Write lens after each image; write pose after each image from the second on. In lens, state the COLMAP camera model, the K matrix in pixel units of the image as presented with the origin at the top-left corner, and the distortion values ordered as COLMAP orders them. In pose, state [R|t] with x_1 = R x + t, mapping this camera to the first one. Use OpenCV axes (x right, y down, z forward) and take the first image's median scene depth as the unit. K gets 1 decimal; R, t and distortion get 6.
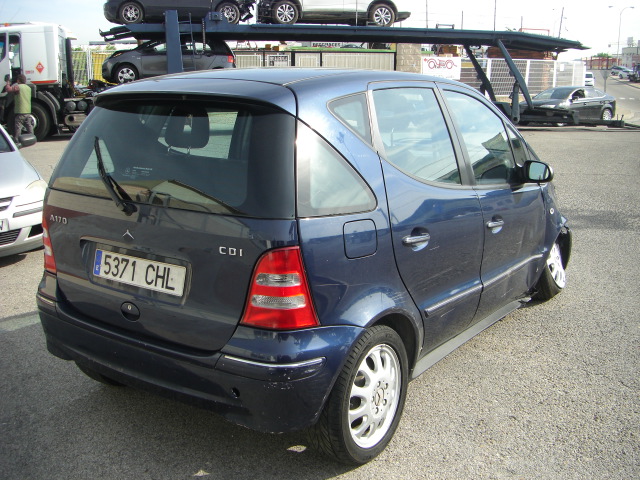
lens RADIAL K [[731.3, 0, 320.0], [0, 731.3, 240.0], [0, 0, 1]] dist [-0.215805, 0.205523]
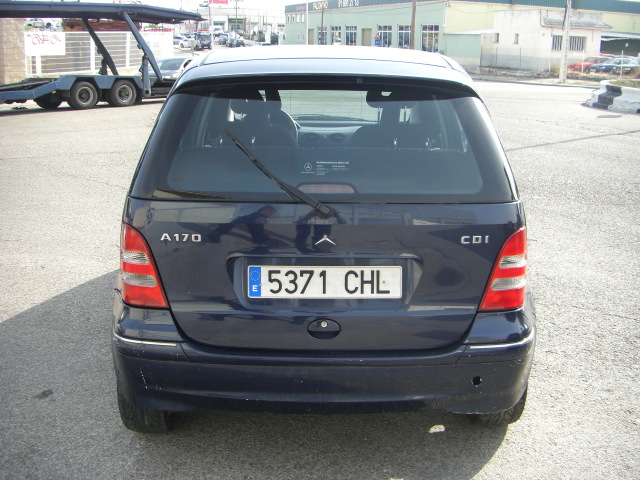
lens RADIAL K [[731.3, 0, 320.0], [0, 731.3, 240.0], [0, 0, 1]] dist [-0.215805, 0.205523]
pose [[0.820249, -0.143809, 0.553634, -0.730319], [0.122682, 0.989586, 0.075287, -0.072641], [-0.558696, 0.006167, 0.829350, 0.272042]]
